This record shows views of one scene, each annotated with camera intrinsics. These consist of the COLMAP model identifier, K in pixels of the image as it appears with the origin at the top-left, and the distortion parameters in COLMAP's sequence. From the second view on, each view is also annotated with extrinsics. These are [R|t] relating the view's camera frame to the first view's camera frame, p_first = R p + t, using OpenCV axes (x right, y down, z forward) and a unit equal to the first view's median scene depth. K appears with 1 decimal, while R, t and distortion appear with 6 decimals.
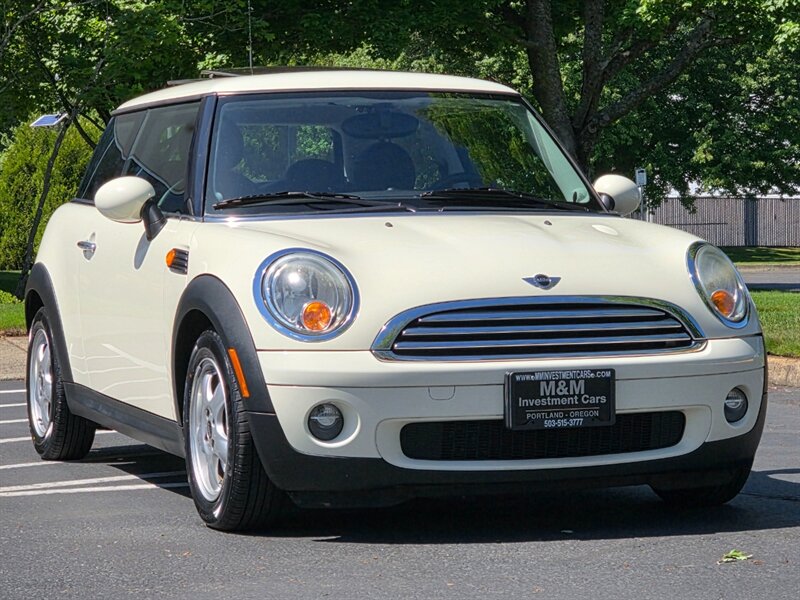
lens RADIAL K [[2515.9, 0, 400.0], [0, 2515.9, 300.0], [0, 0, 1]] dist [-0.151583, -0.557075]
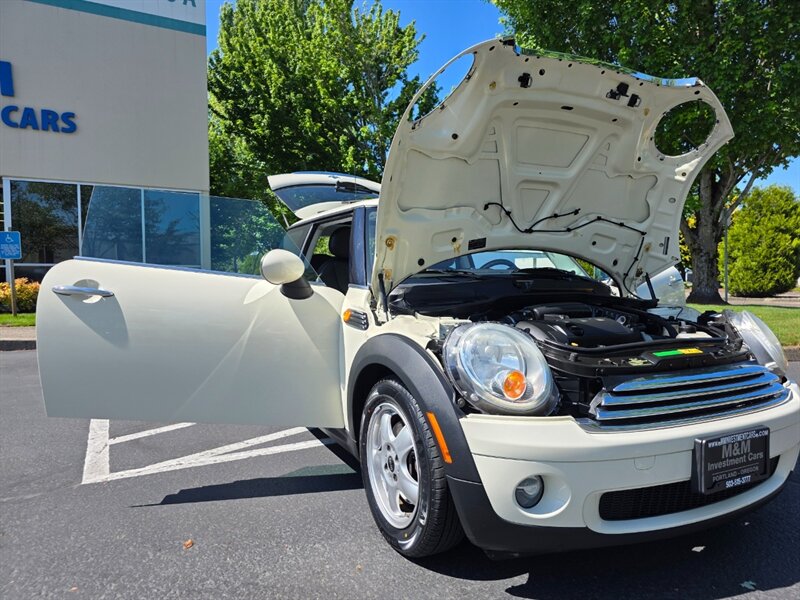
lens RADIAL K [[551.1, 0, 395.6], [0, 551.1, 298.3], [0, 0, 1]] dist [0.029486, -0.004981]
pose [[0.993397, 0.002089, 0.114712, -0.110030], [-0.003288, 0.999942, 0.010261, -0.032418], [-0.114684, -0.010570, 0.993346, 0.776604]]
